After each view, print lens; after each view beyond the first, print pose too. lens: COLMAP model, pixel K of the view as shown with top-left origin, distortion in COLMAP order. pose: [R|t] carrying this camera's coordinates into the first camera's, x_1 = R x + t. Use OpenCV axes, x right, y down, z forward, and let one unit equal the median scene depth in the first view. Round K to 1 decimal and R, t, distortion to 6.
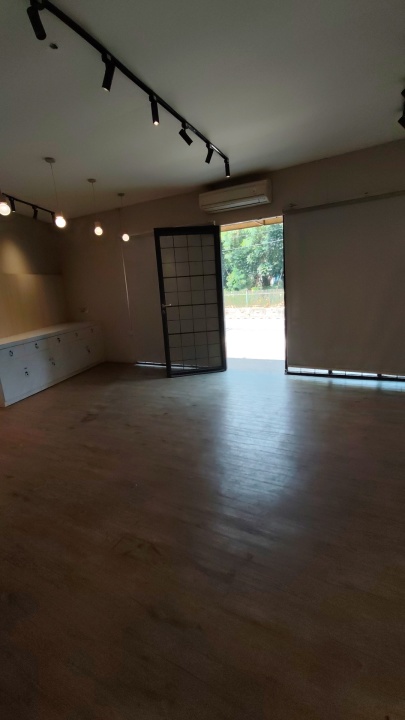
lens RADIAL K [[329.7, 0, 202.5], [0, 329.7, 360.0], [0, 0, 1]] dist [-0.020221, 0.019736]
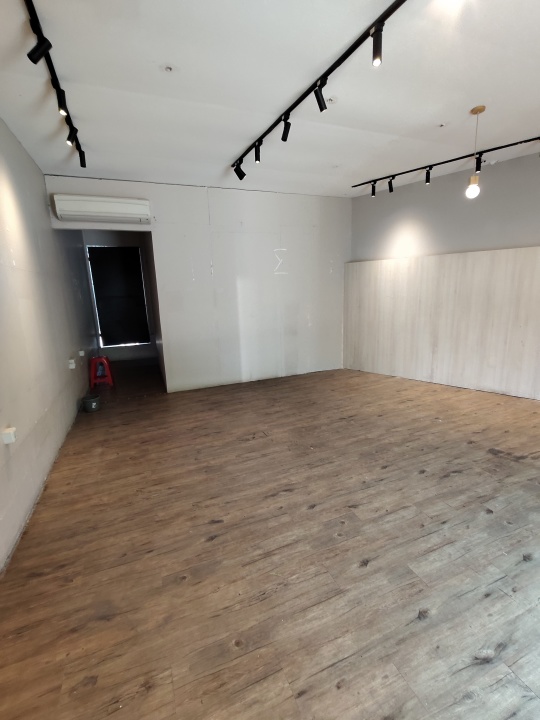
lens RADIAL K [[328.1, 0, 271.0], [0, 328.1, 360.7], [0, 0, 1]] dist [0.002979, -0.003770]
pose [[-0.626336, 0.253209, -0.737284, 0.492656], [-0.098730, 0.912397, 0.397221, -0.267818], [0.773276, 0.321586, -0.546468, 1.001110]]
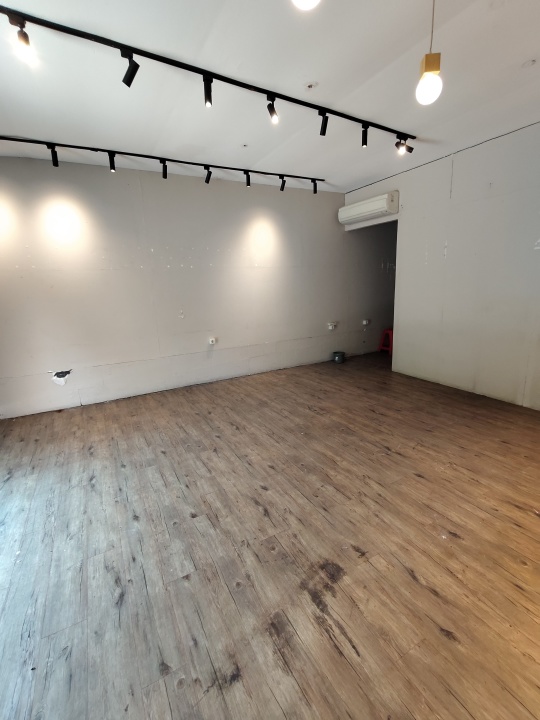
lens RADIAL K [[328.1, 0, 271.0], [0, 328.1, 360.7], [0, 0, 1]] dist [0.002979, -0.003770]
pose [[-0.839988, -0.028939, 0.541833, -0.549223], [0.212124, 0.901594, 0.377004, -0.272928], [-0.499423, 0.431614, -0.751189, 1.324390]]
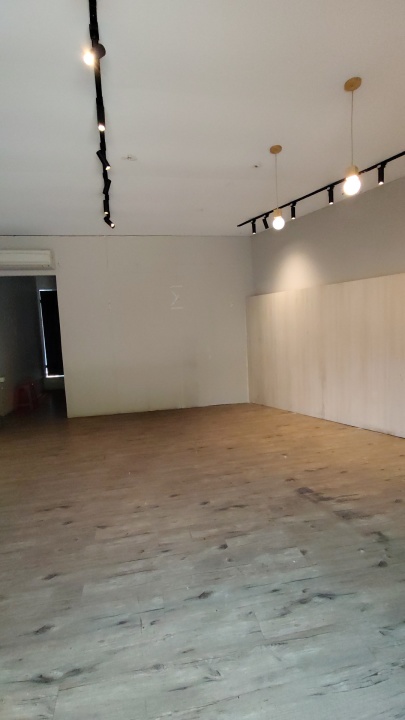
lens RADIAL K [[329.7, 0, 202.5], [0, 329.7, 360.0], [0, 0, 1]] dist [-0.020221, 0.019736]
pose [[-0.769821, 0.159324, -0.618054, 0.198813], [-0.045995, 0.951978, 0.302693, -0.289128], [0.636600, 0.261447, -0.725524, 1.364110]]
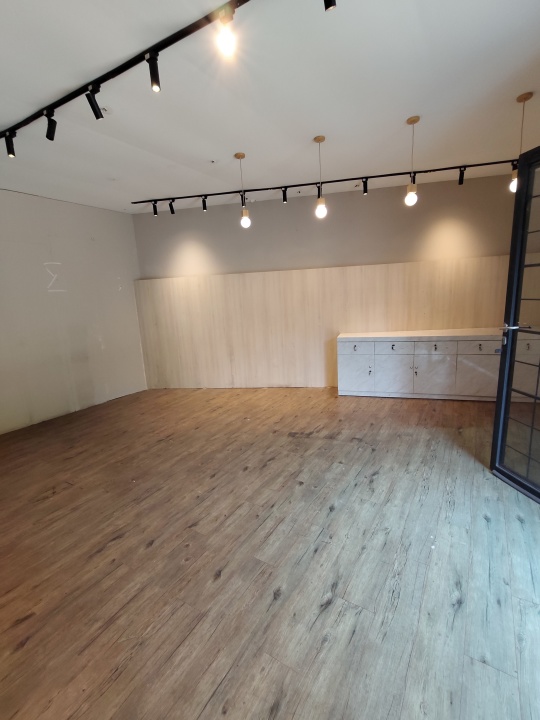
lens RADIAL K [[328.1, 0, 271.0], [0, 328.1, 360.7], [0, 0, 1]] dist [0.002979, -0.003770]
pose [[-0.057301, 0.261017, -0.963632, 0.506209], [-0.165547, 0.949371, 0.266999, -0.260708], [0.984536, 0.174825, -0.011189, 0.966335]]
